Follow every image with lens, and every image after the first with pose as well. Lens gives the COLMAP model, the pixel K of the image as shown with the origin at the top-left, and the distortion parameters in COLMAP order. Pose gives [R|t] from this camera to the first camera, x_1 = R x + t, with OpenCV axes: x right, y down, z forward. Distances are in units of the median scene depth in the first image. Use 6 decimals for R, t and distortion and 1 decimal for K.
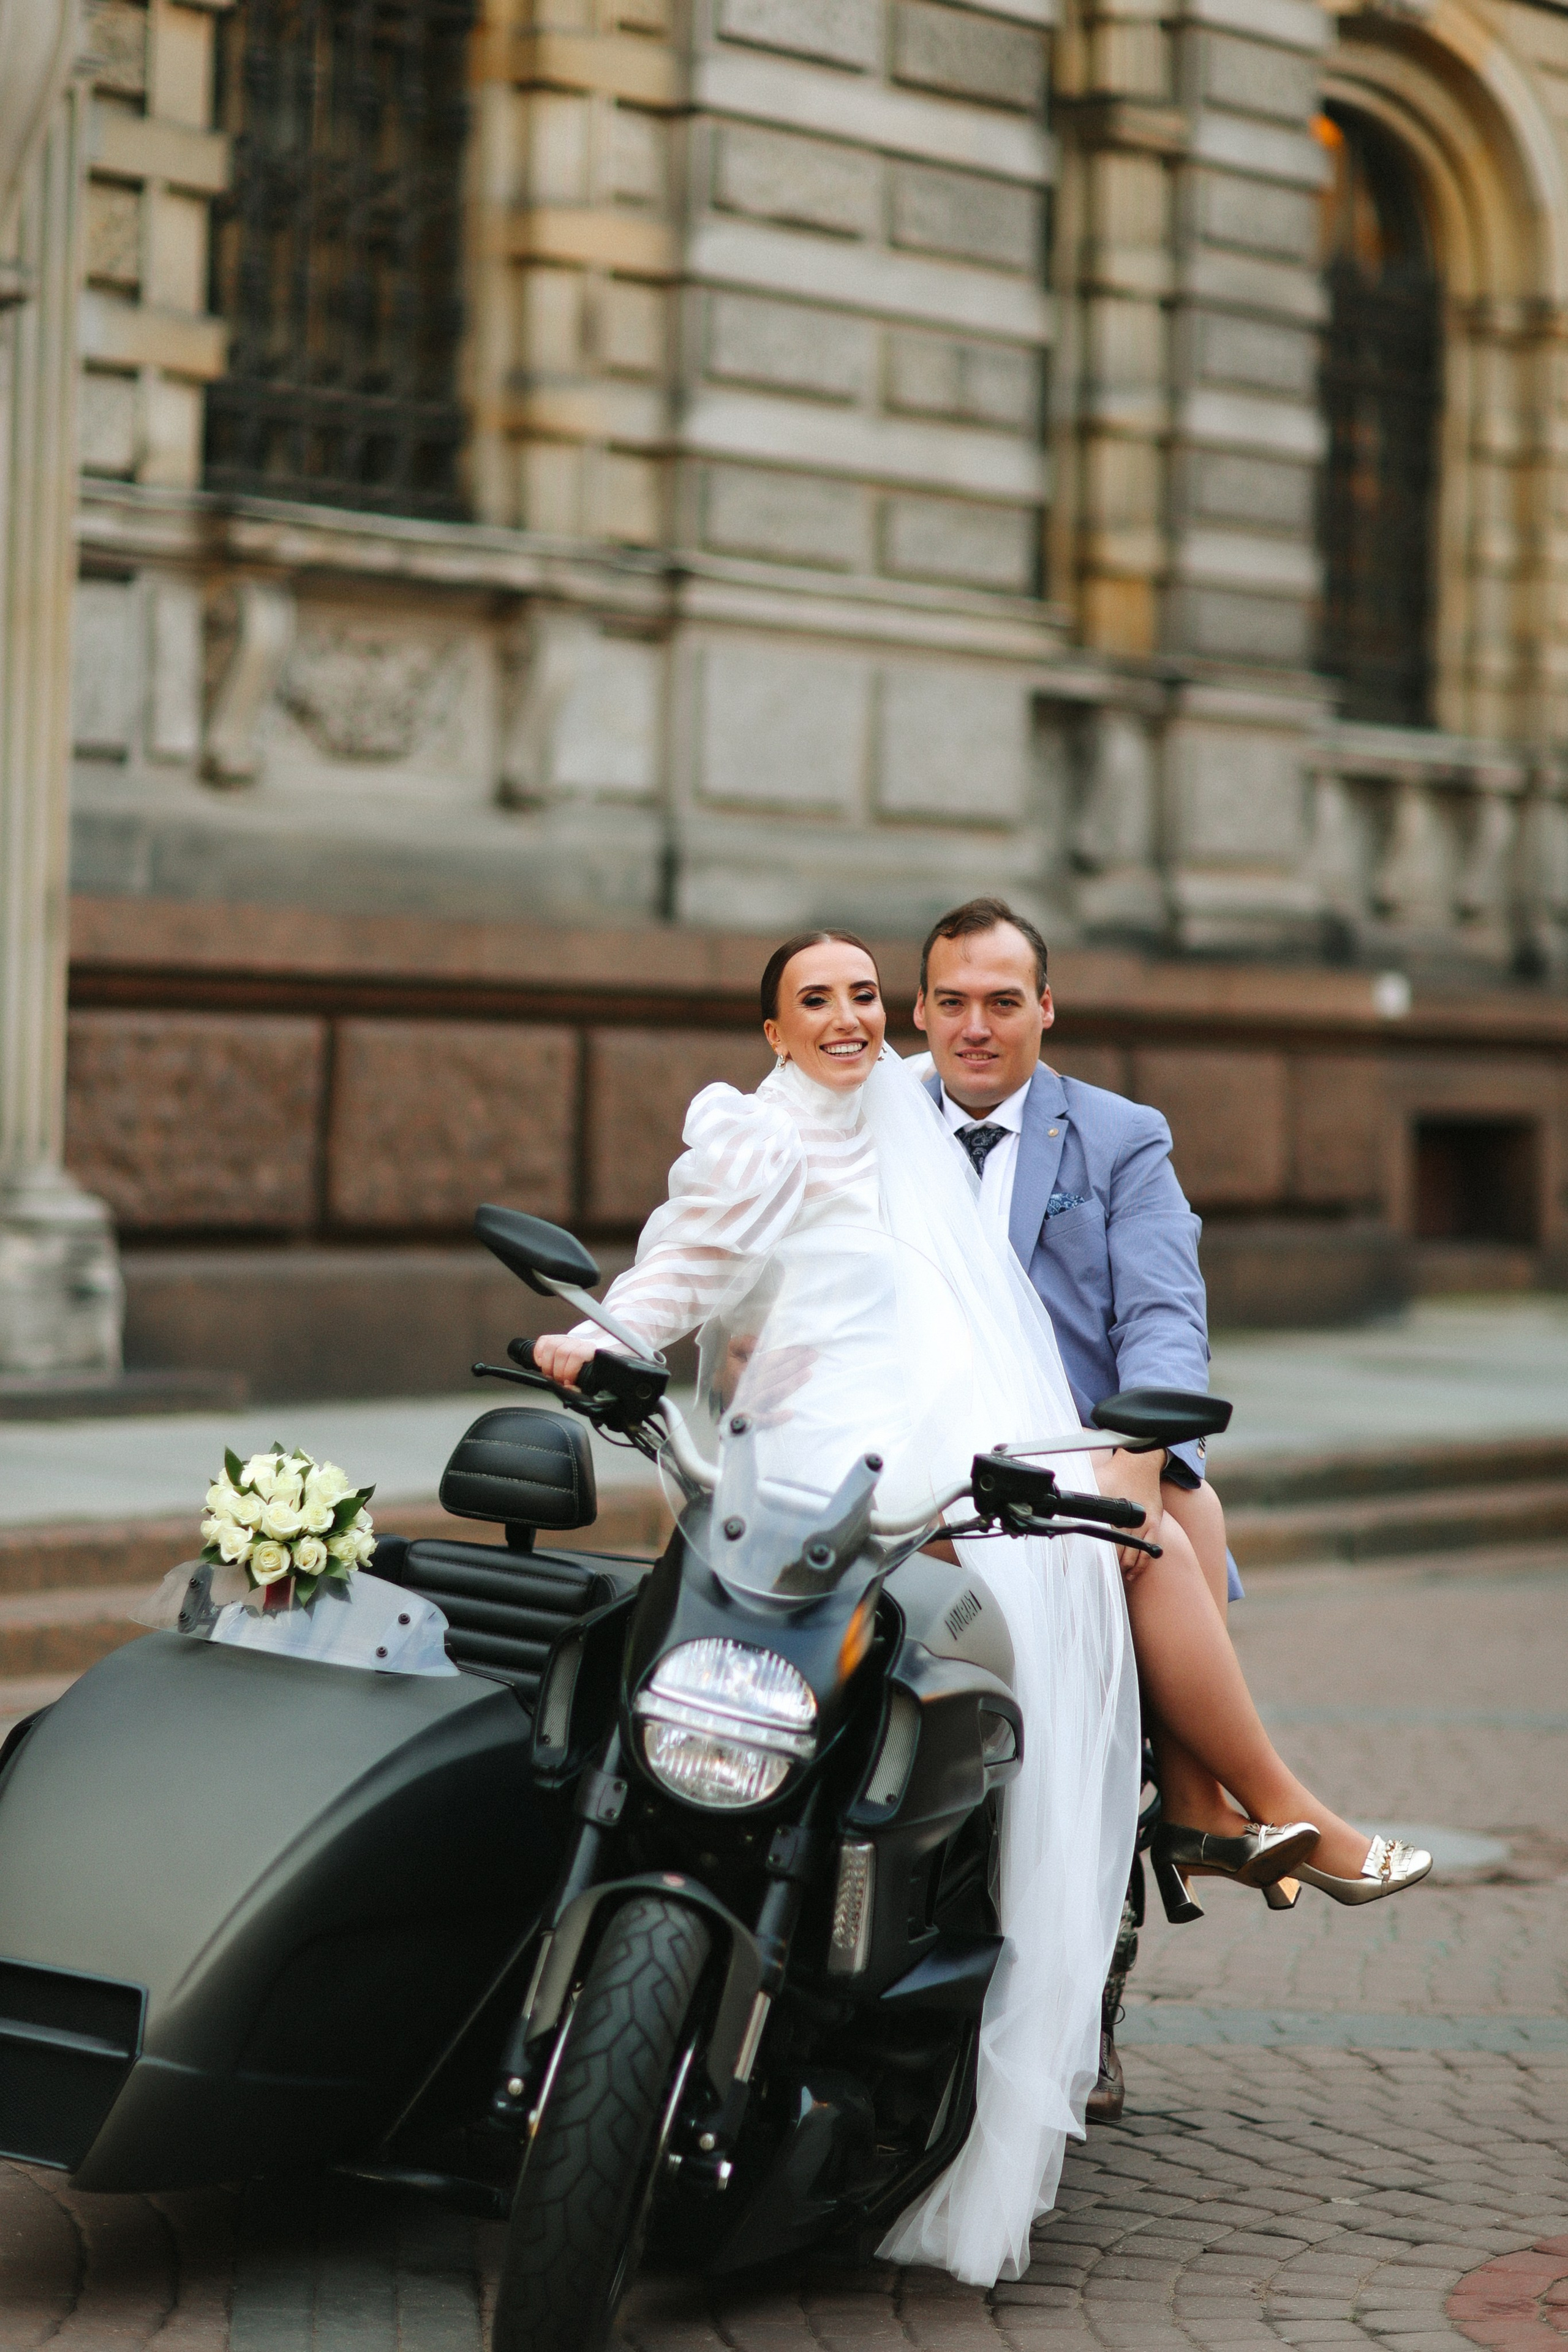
lens RADIAL K [[5489.3, 0, 766.6], [0, 5489.3, 1183.1], [0, 0, 1]] dist [-0.079358, 0.000000]
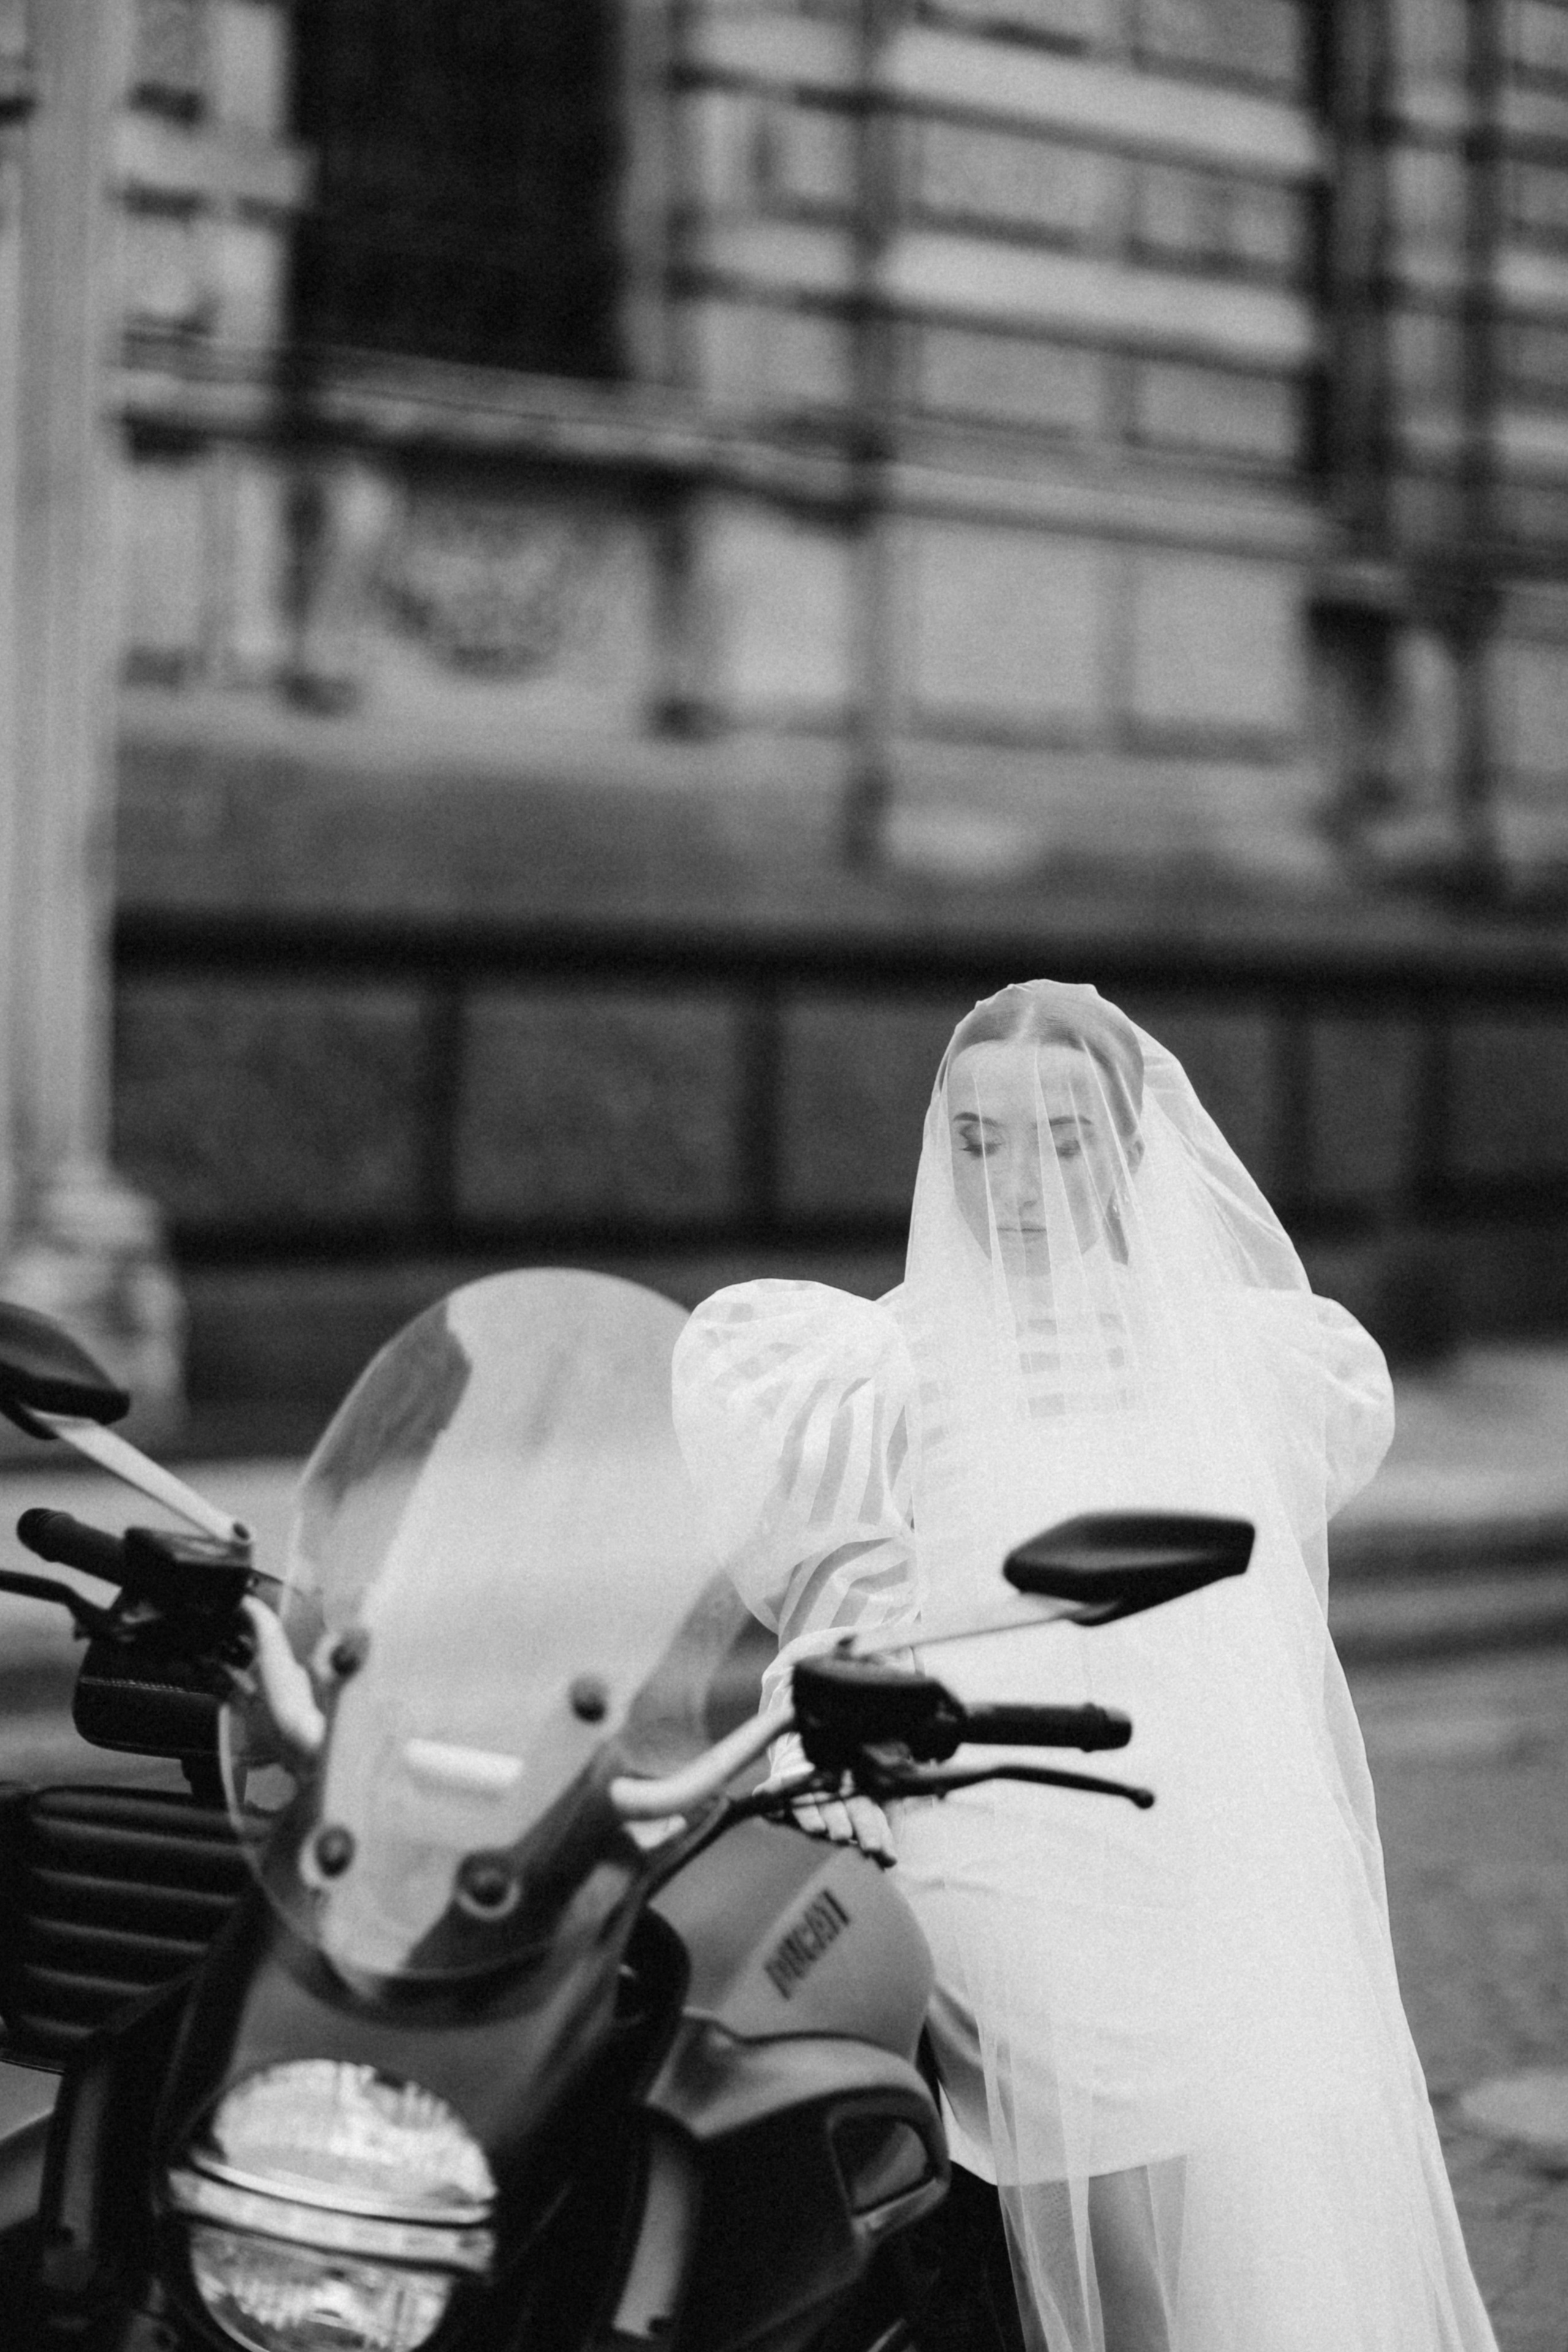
lens RADIAL K [[5489.3, 0, 786.4], [0, 5489.3, 1174.0], [0, 0, 1]] dist [-0.079358, 0.000000]
pose [[0.997717, -0.014311, -0.066001, 0.026507], [0.014287, 0.999898, -0.000848, 0.000350], [0.066006, -0.000097, 0.997819, 0.177356]]
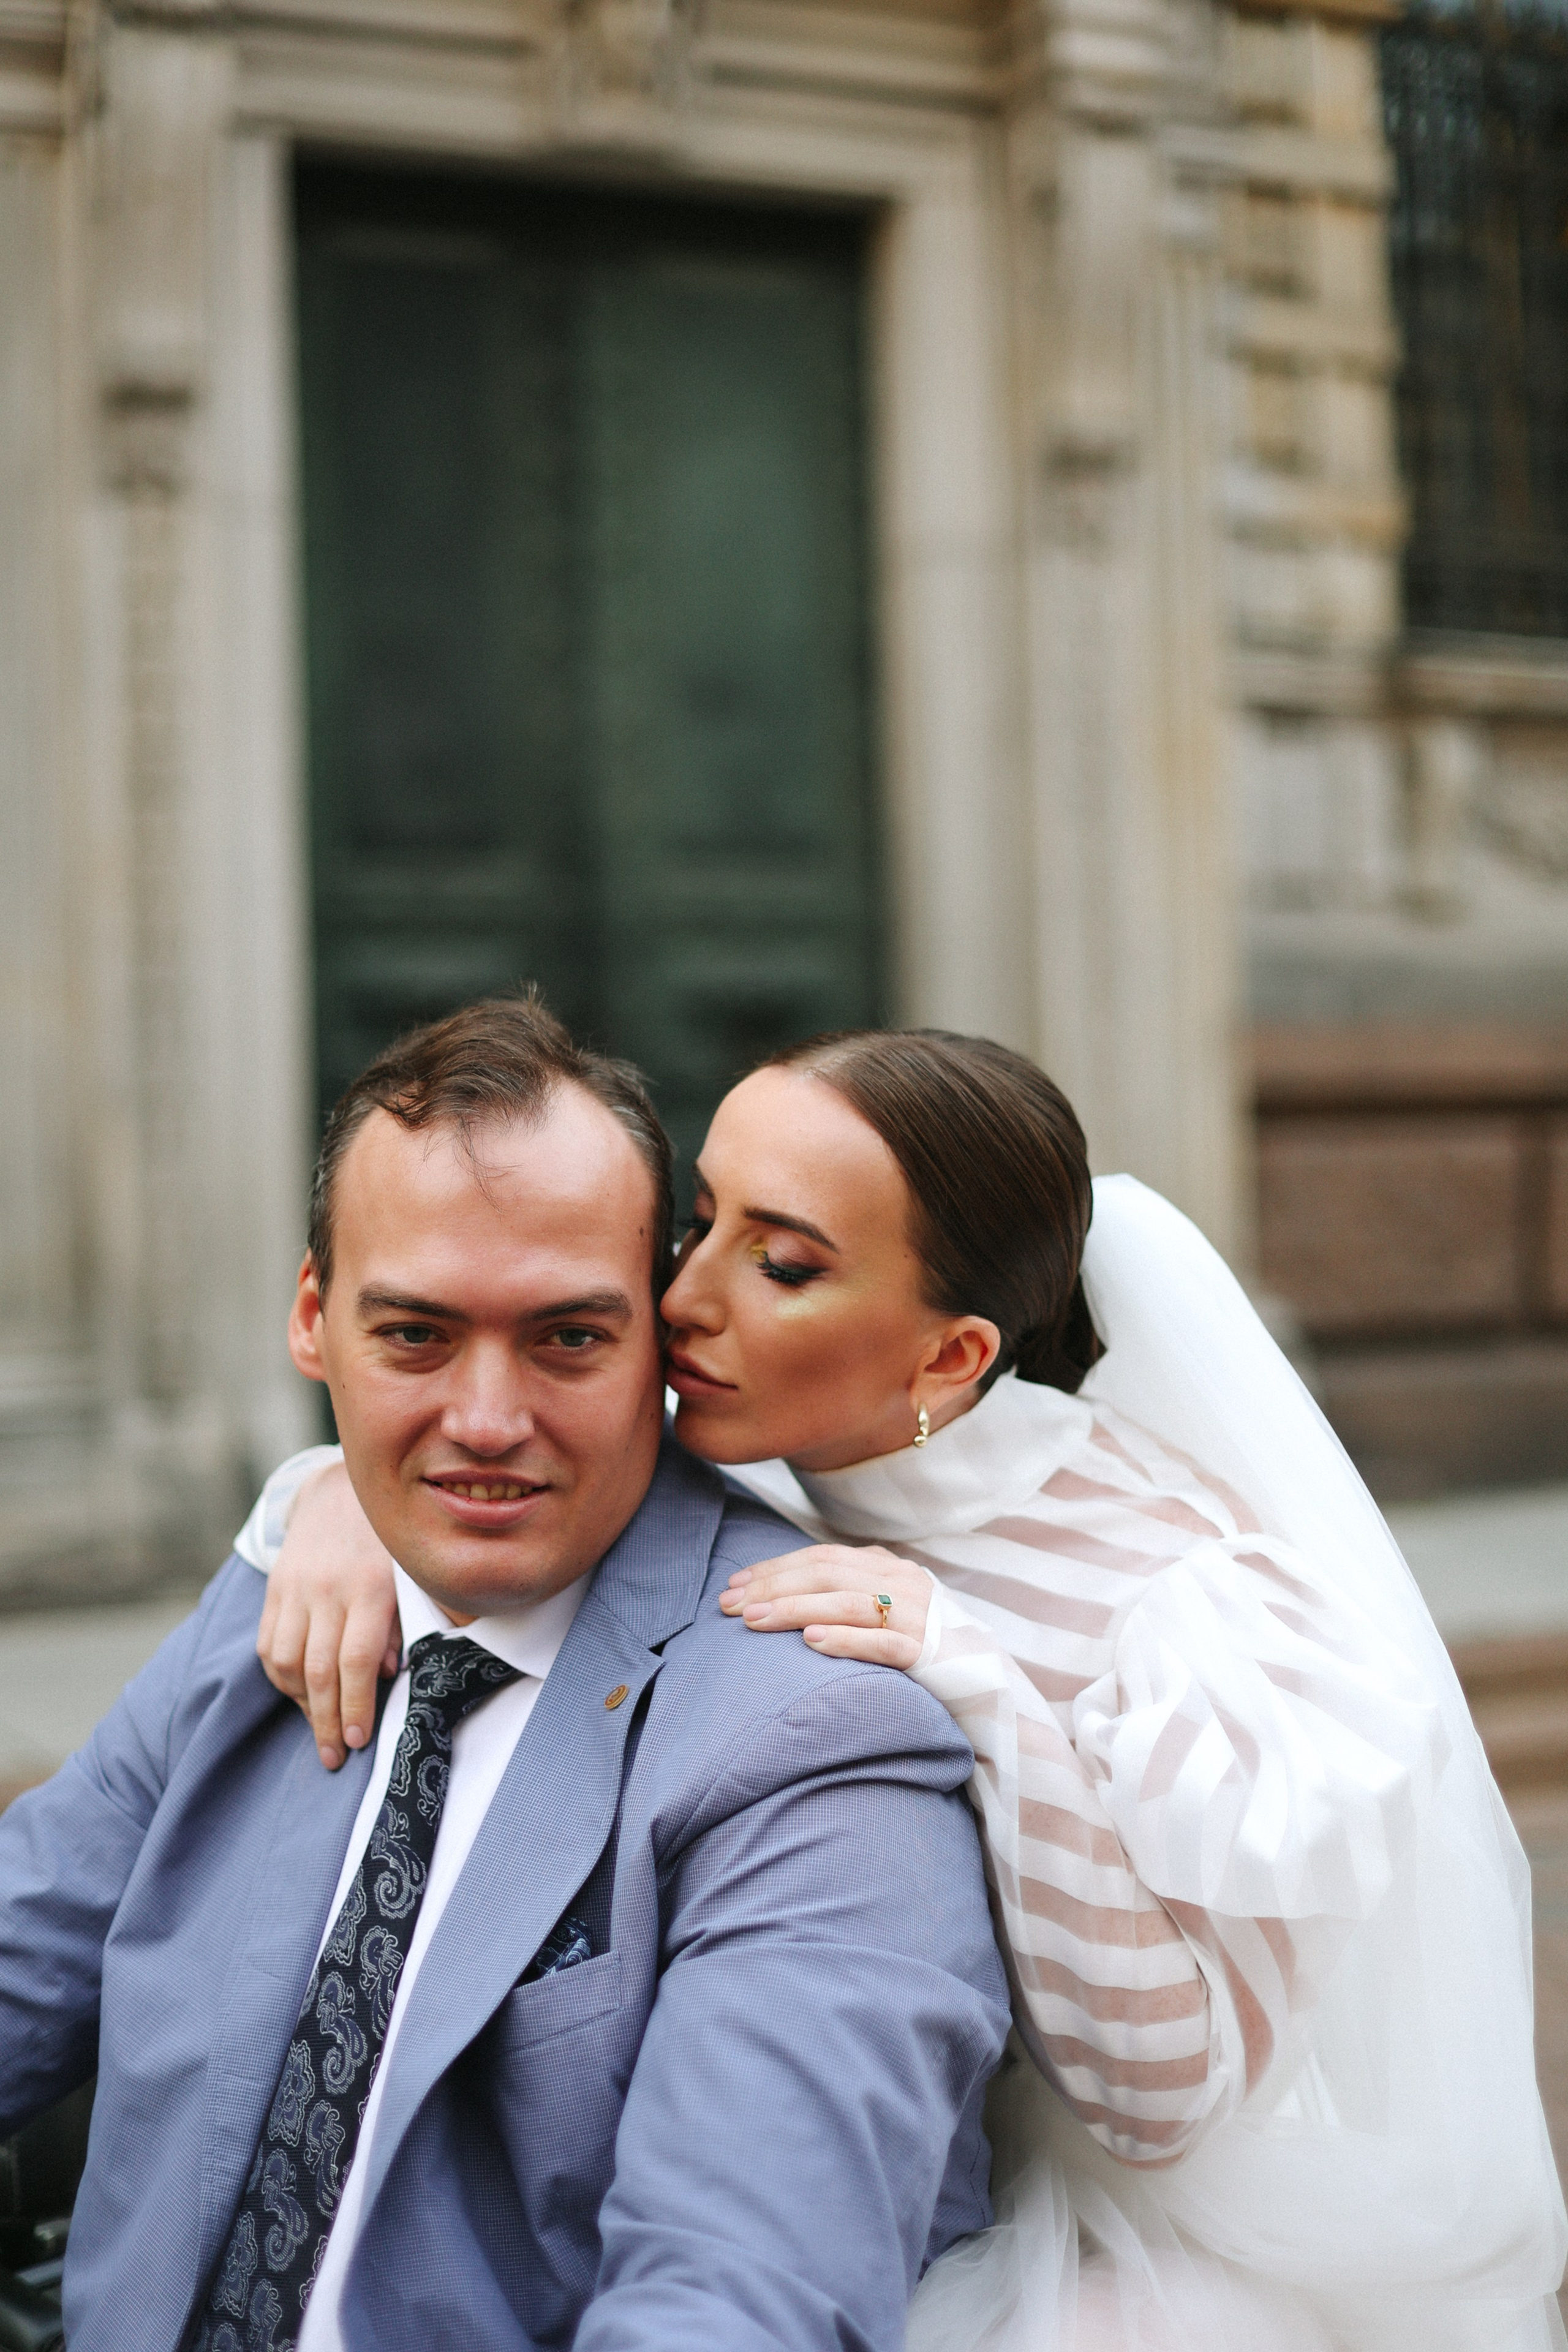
lens RADIAL K [[3510.6, 0, 765.5], [0, 3510.6, 1134.3], [0, 0, 1]] dist [-0.108034, 0.000000]
pose [[0.907639, -0.055405, -0.416078, 0.065560], [0.041006, 0.998213, -0.043470, -0.005672], [0.417743, 0.022394, 0.908289, 0.334444]]
